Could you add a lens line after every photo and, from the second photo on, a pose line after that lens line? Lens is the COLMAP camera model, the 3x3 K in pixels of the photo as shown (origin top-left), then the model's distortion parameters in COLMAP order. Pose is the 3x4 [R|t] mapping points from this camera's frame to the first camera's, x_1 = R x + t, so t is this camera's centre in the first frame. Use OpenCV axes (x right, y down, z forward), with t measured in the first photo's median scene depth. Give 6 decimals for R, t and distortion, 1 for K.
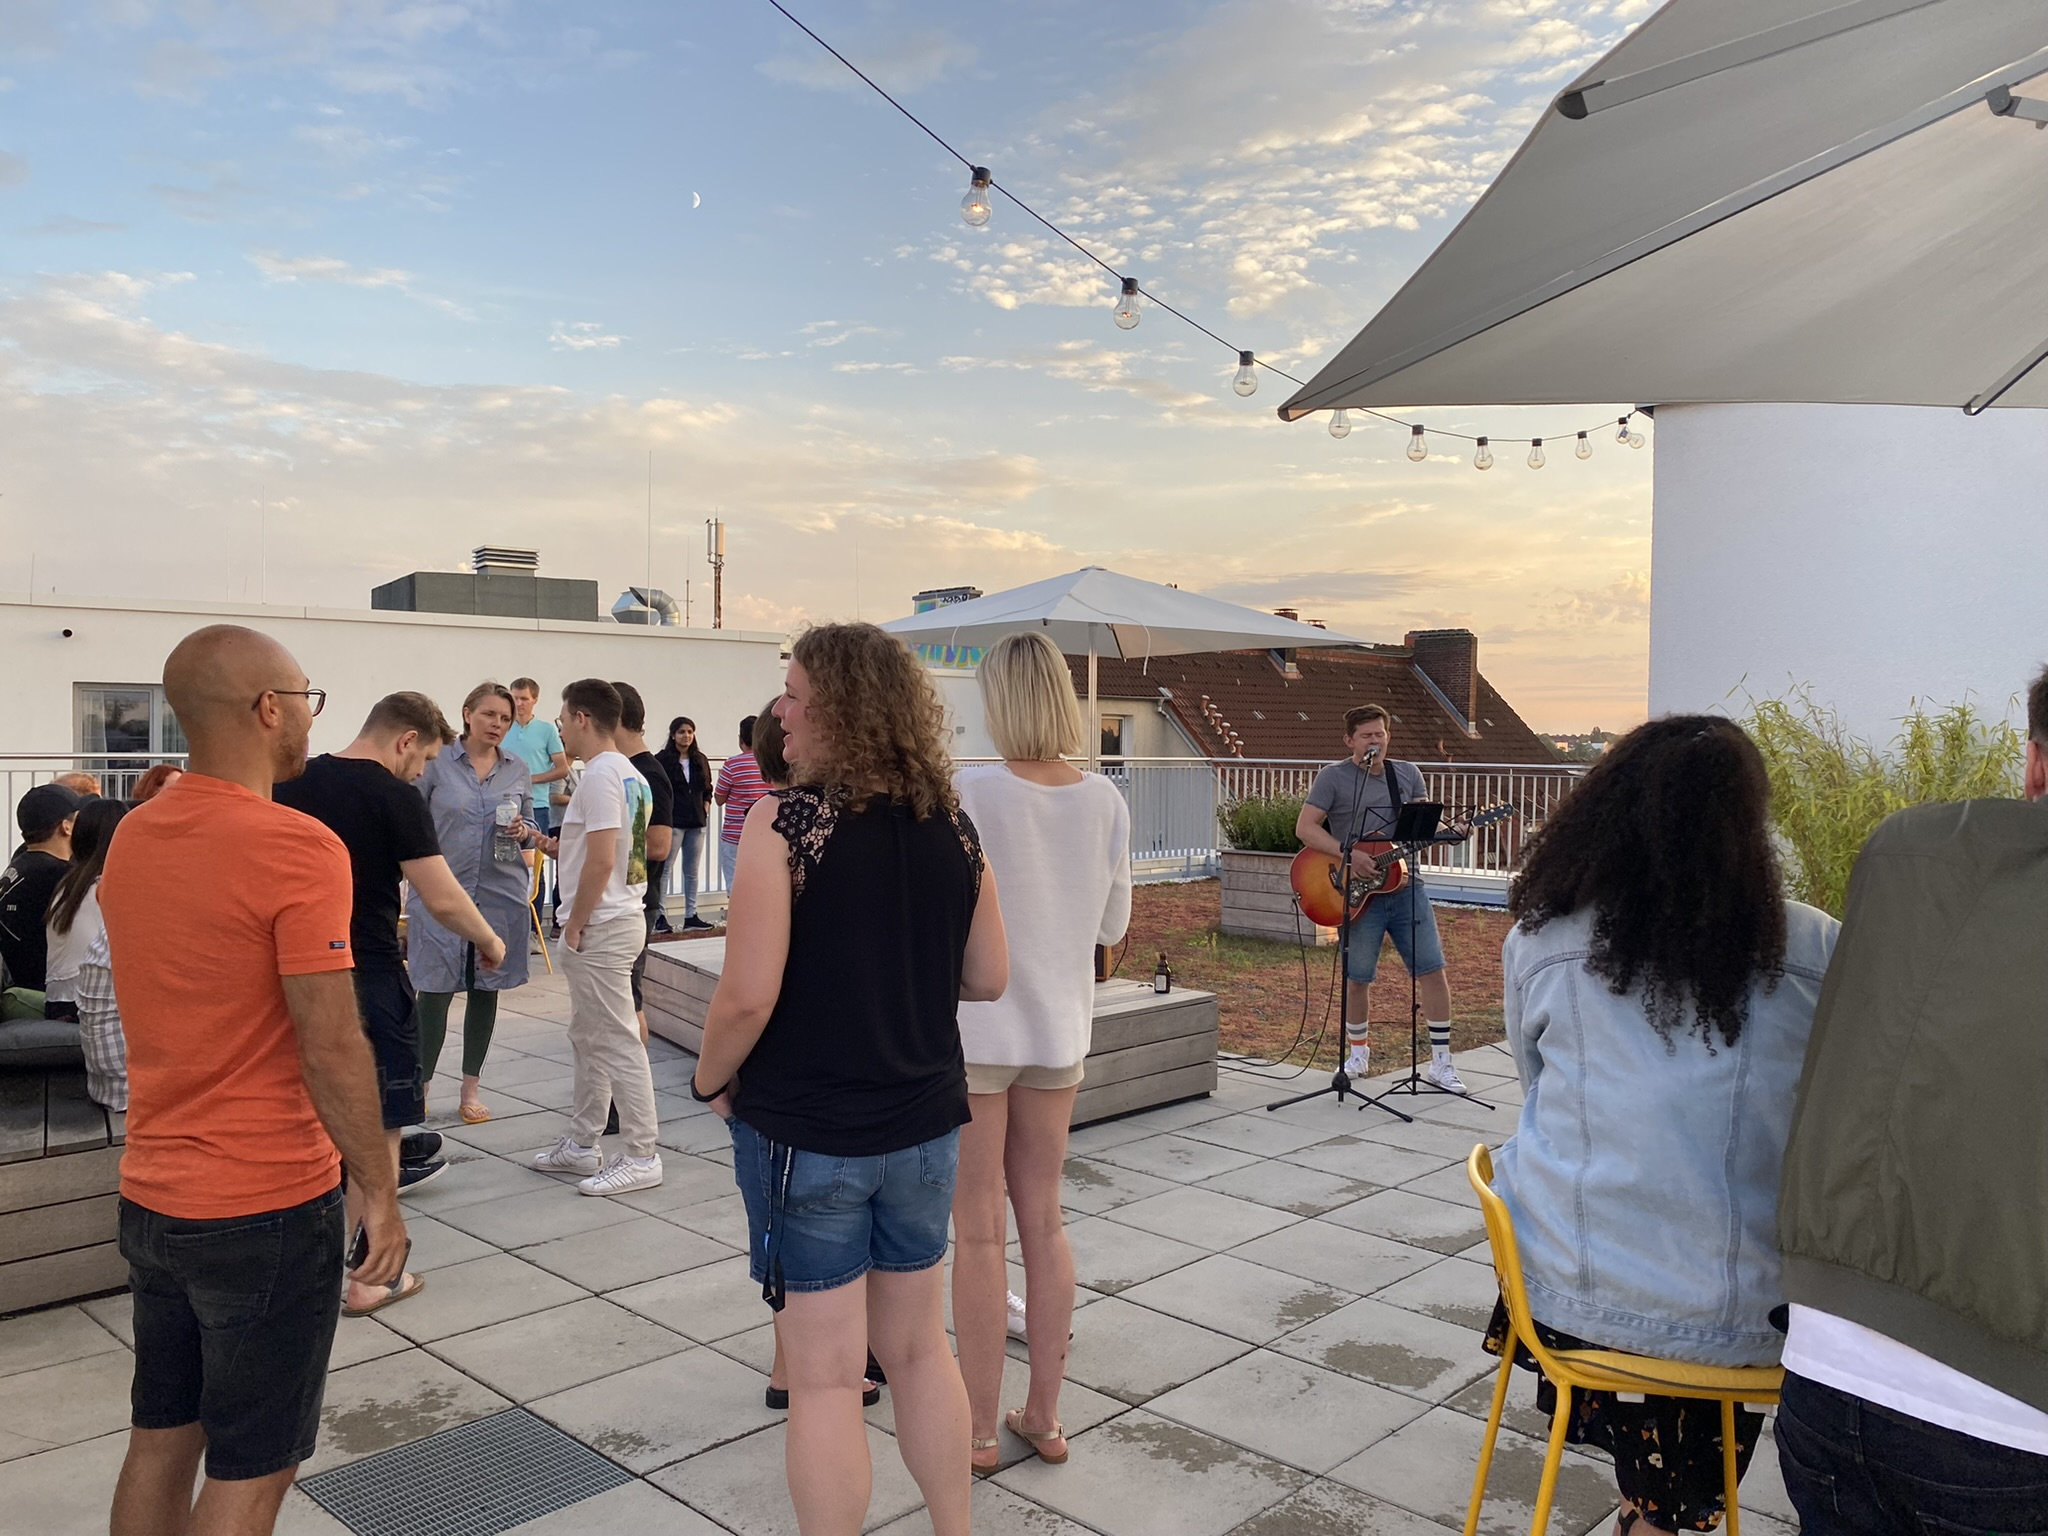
lens RADIAL K [[1571.0, 0, 1029.6], [0, 1571.0, 768.7], [0, 0, 1]] dist [-0.000306, -0.001114]
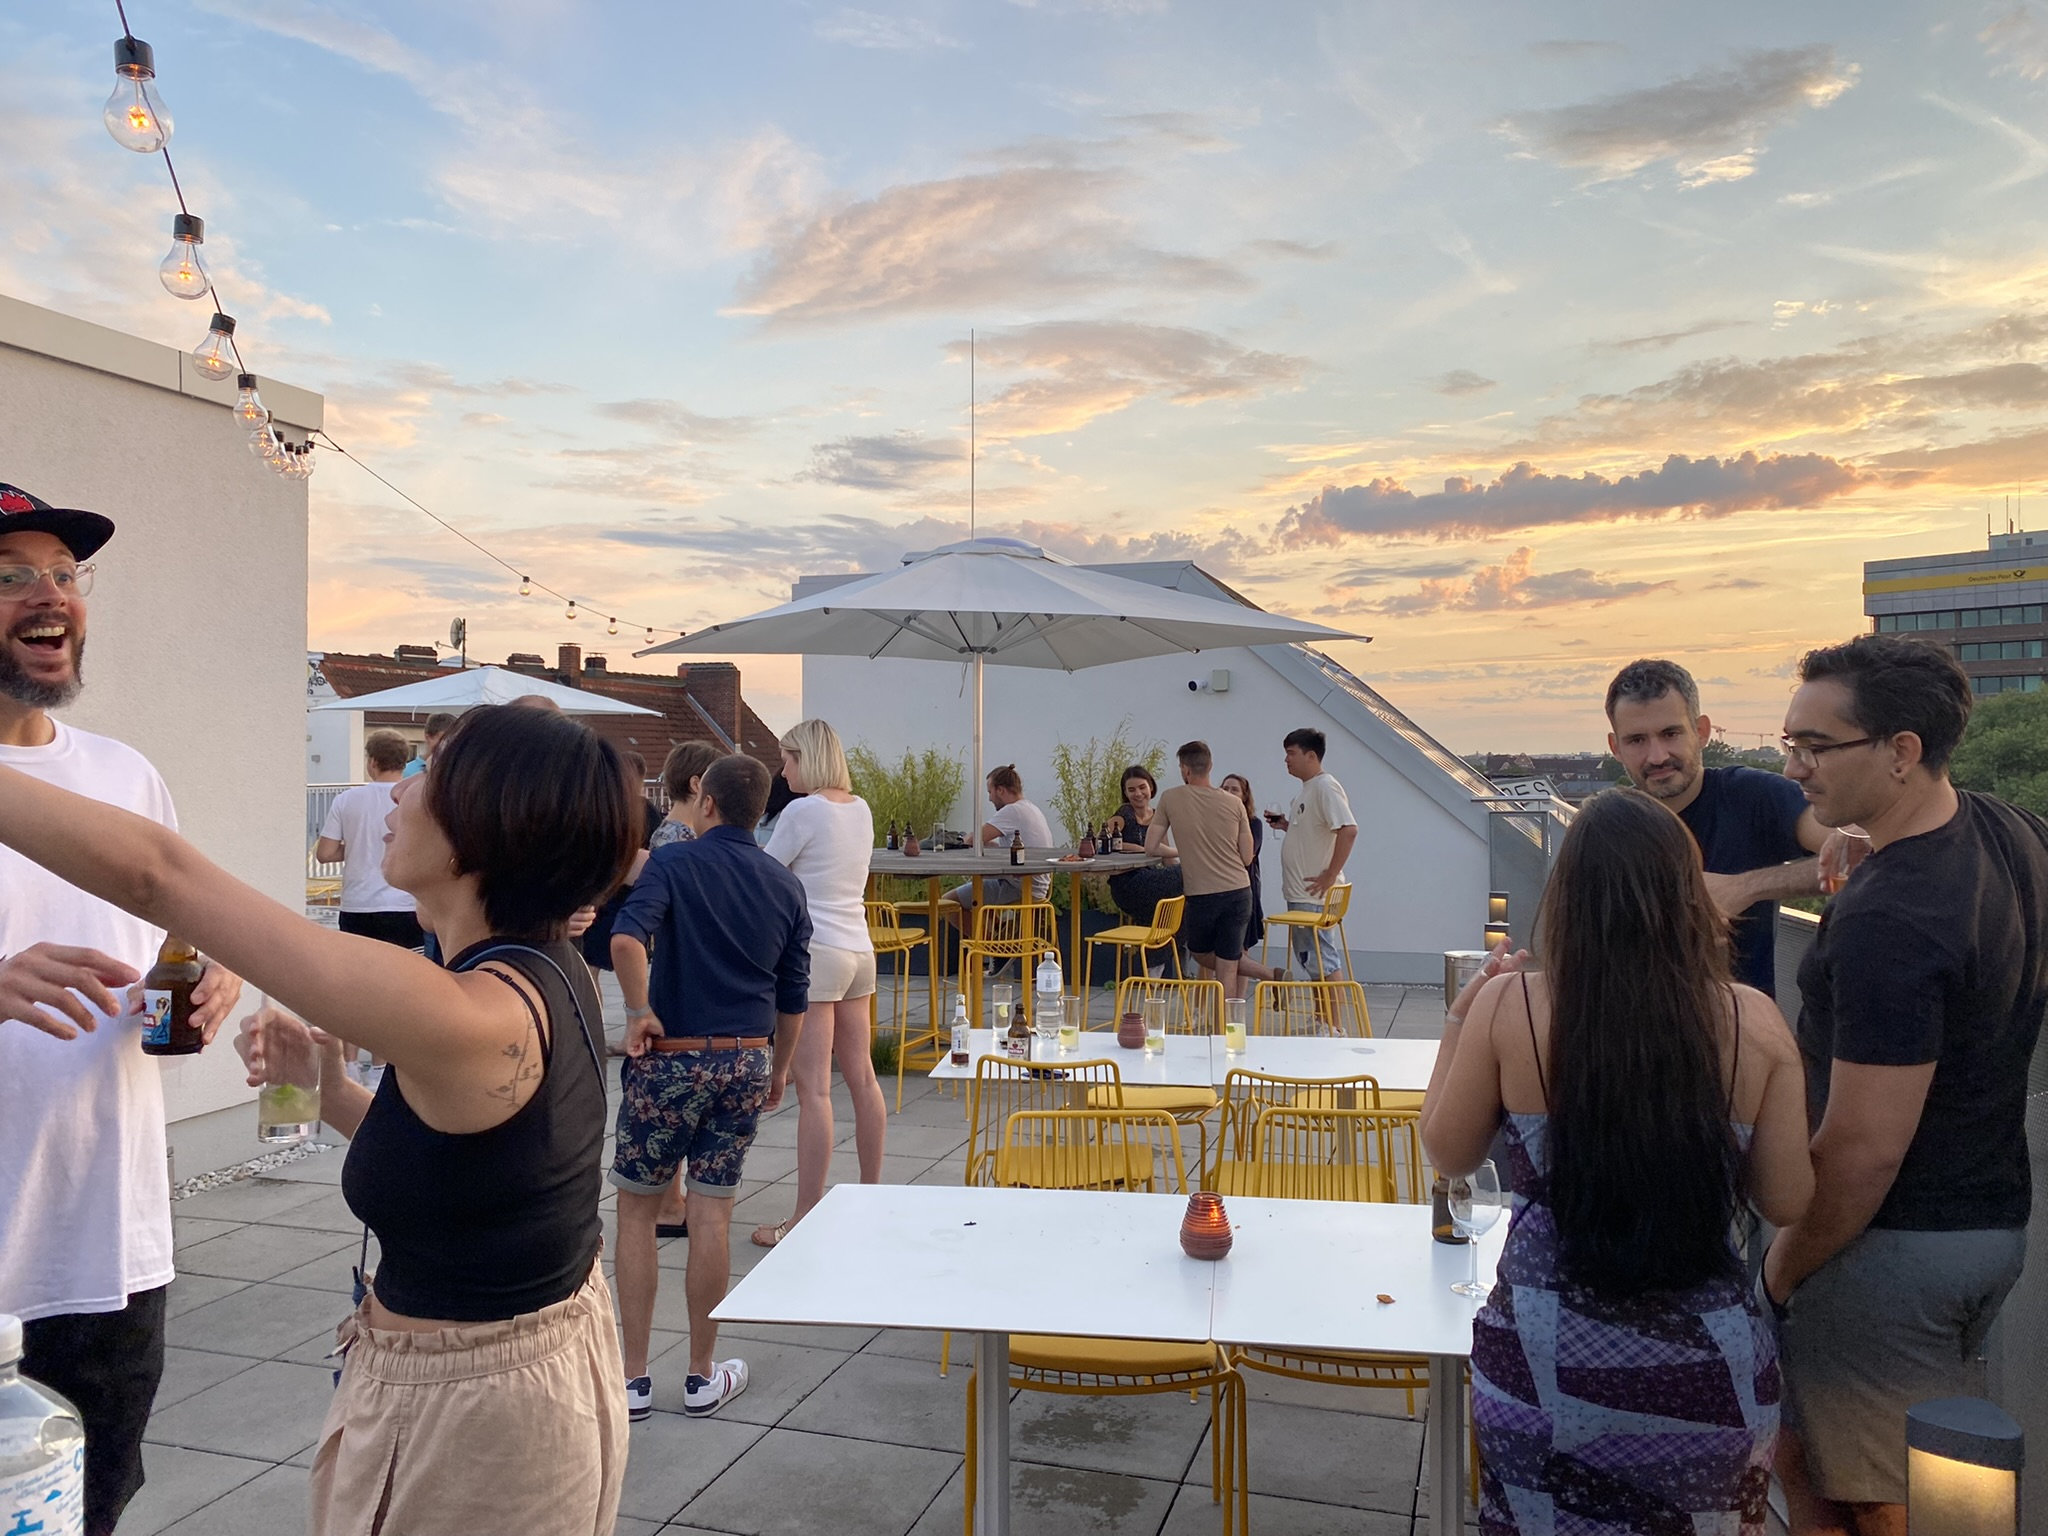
lens RADIAL K [[1571.0, 0, 1026.4], [0, 1571.0, 766.7], [0, 0, 1]] dist [-0.000306, -0.001114]
pose [[0.899558, -0.034978, 0.435399, -0.034195], [0.040375, 0.999180, -0.003148, -0.000371], [-0.434932, 0.020412, 0.900232, -0.142350]]
